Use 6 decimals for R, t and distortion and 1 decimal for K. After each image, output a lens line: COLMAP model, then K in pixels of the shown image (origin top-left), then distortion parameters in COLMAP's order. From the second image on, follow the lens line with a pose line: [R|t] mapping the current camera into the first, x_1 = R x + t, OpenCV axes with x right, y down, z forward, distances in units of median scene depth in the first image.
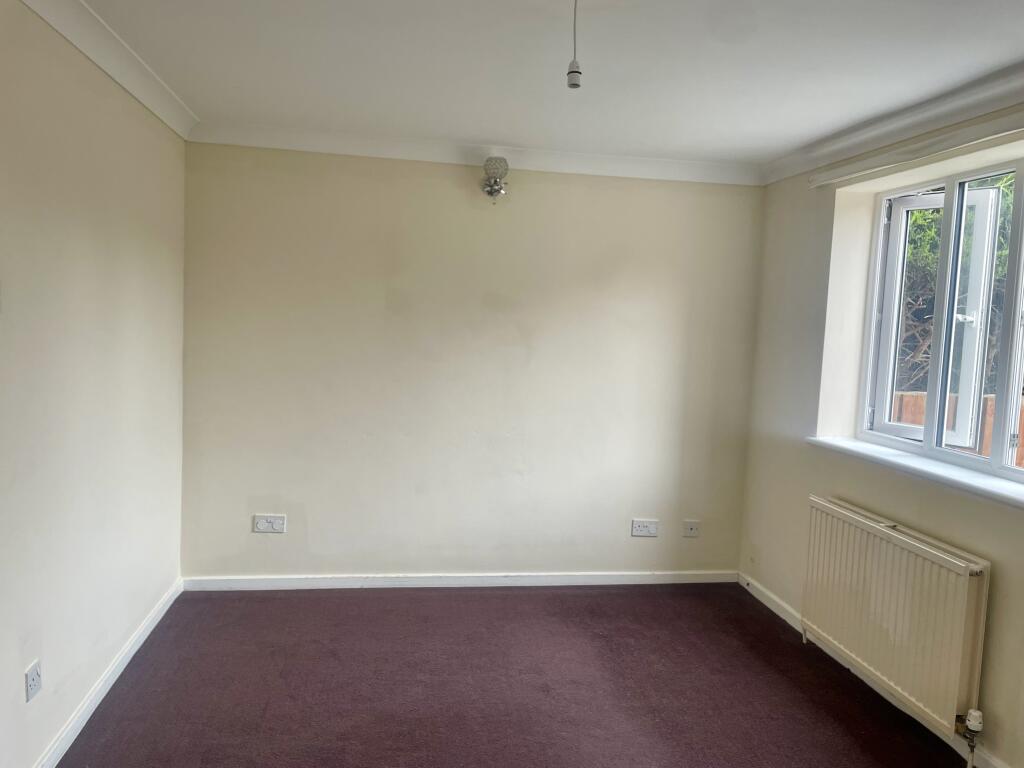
lens RADIAL K [[779.0, 0, 510.5], [0, 779.0, 377.4], [0, 0, 1]] dist [0.098819, -0.127279]
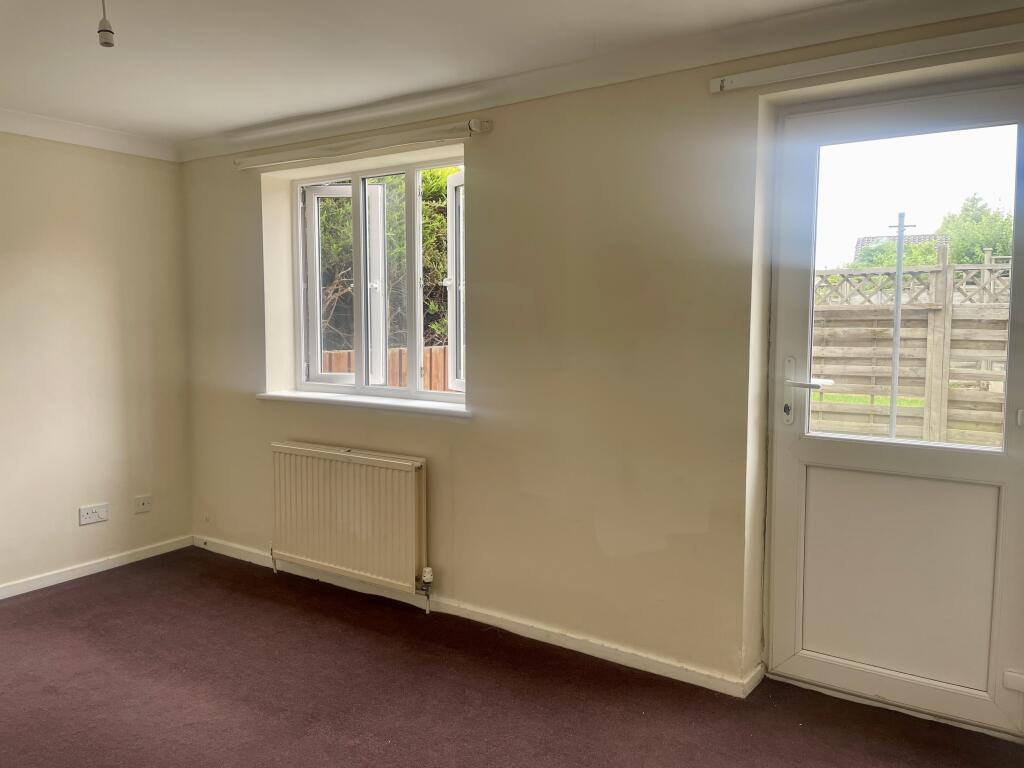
lens RADIAL K [[779.0, 0, 510.5], [0, 779.0, 377.4], [0, 0, 1]] dist [0.098819, -0.127279]
pose [[0.680325, -0.097899, 0.726343, -0.206781], [0.085678, 0.994867, 0.053841, 0.024700], [-0.727886, 0.025603, 0.685220, -0.032881]]
